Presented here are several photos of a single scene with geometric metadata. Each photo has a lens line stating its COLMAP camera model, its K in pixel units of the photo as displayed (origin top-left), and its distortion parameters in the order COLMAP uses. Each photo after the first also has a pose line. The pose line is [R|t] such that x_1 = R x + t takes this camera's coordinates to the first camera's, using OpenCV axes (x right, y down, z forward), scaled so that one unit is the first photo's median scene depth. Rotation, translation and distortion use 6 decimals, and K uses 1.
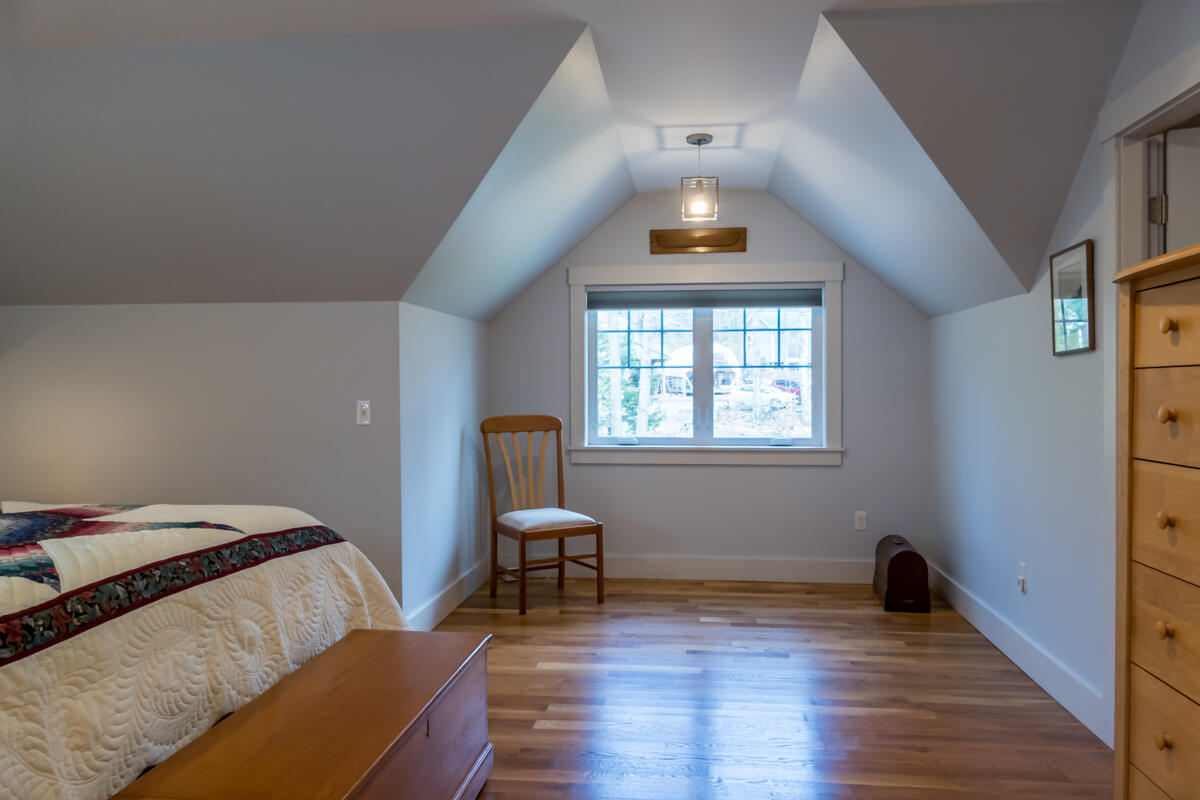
lens RADIAL K [[874.8, 0, 604.6], [0, 874.8, 393.1], [0, 0, 1]] dist [-0.005275, -0.002062]
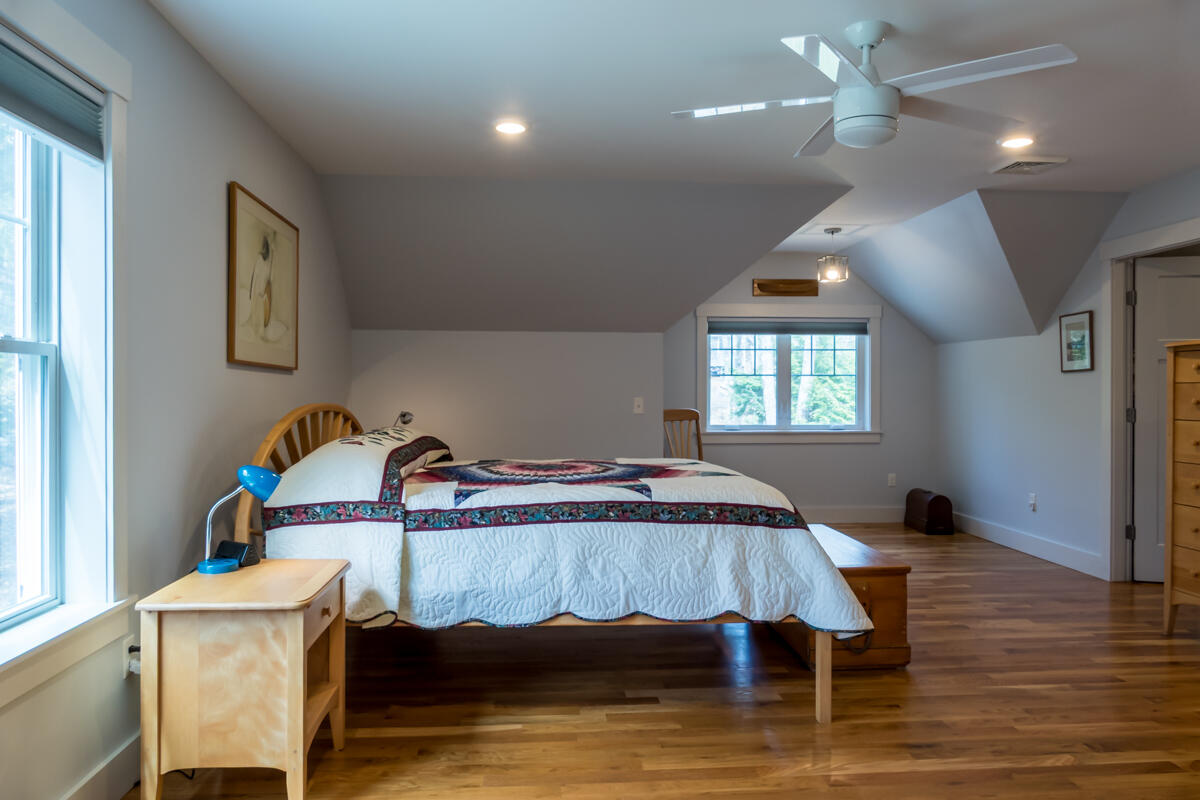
lens RADIAL K [[874.8, 0, 604.6], [0, 874.8, 393.1], [0, 0, 1]] dist [-0.005275, -0.002062]
pose [[0.979365, -0.000025, 0.202099, -0.480560], [0.000412, 0.999998, -0.001873, 0.001446], [-0.202099, 0.001918, 0.979363, -0.350620]]
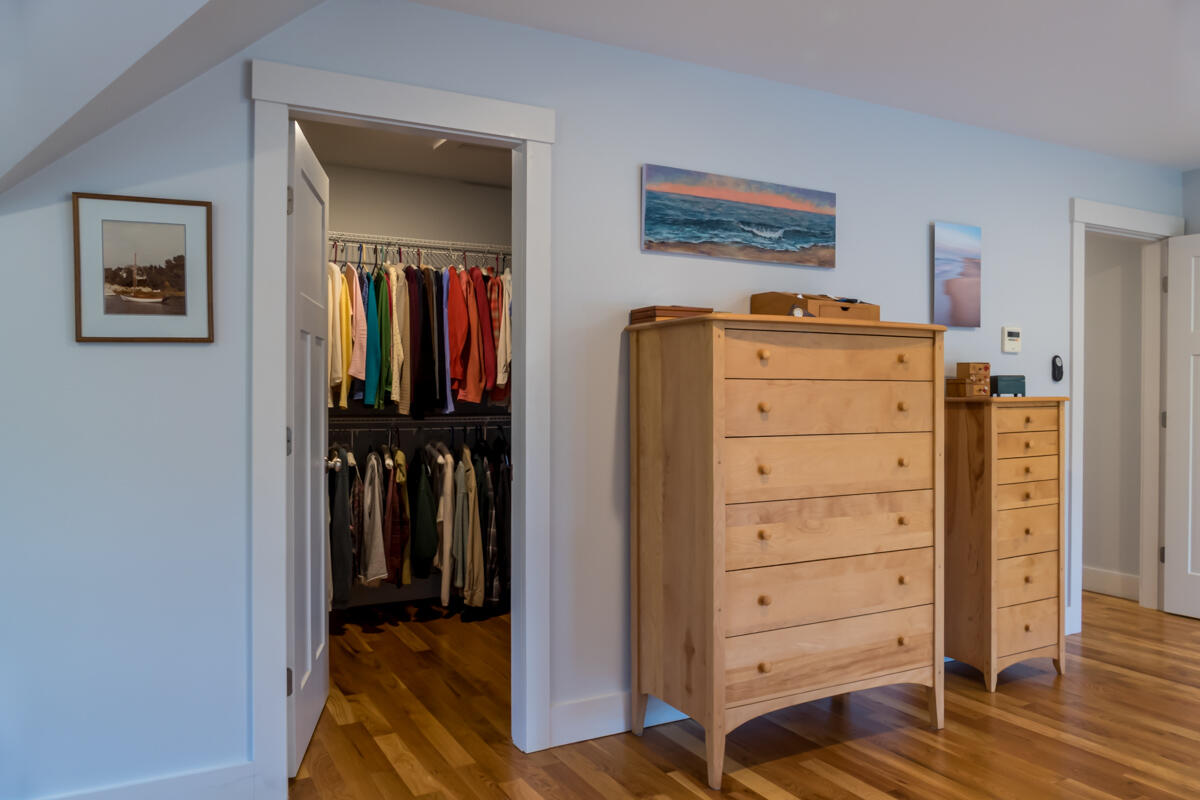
lens RADIAL K [[874.8, 0, 604.6], [0, 874.8, 393.1], [0, 0, 1]] dist [-0.005275, -0.002062]
pose [[-0.585810, -0.001324, 0.810448, -0.170300], [0.002228, 0.999992, 0.003244, -0.002688], [-0.810446, 0.003706, -0.585802, 0.682595]]
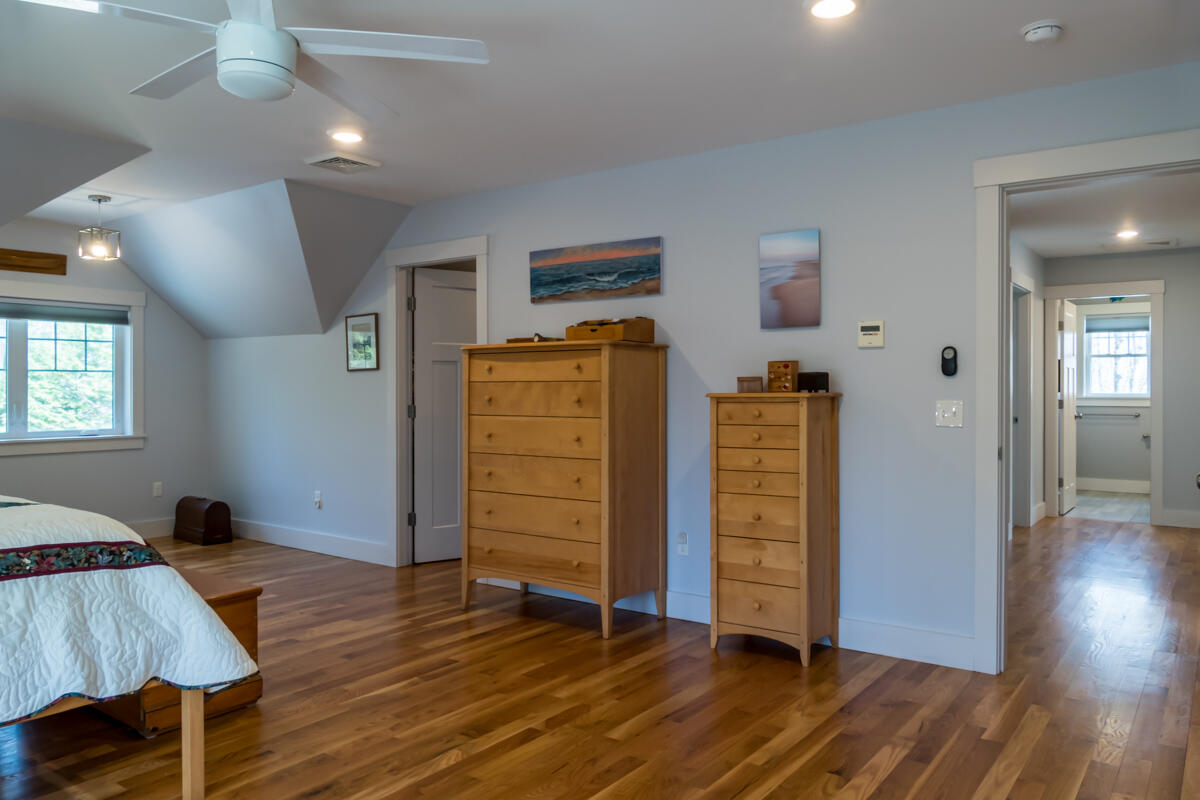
lens RADIAL K [[875.4, 0, 601.8], [0, 875.4, 384.7], [0, 0, 1]] dist [-0.006041, 0.003348]
pose [[0.494988, 0.003314, 0.868893, -0.519064], [0.005380, 0.999962, -0.006878, 0.000727], [-0.868883, 0.008079, 0.494952, -0.234435]]
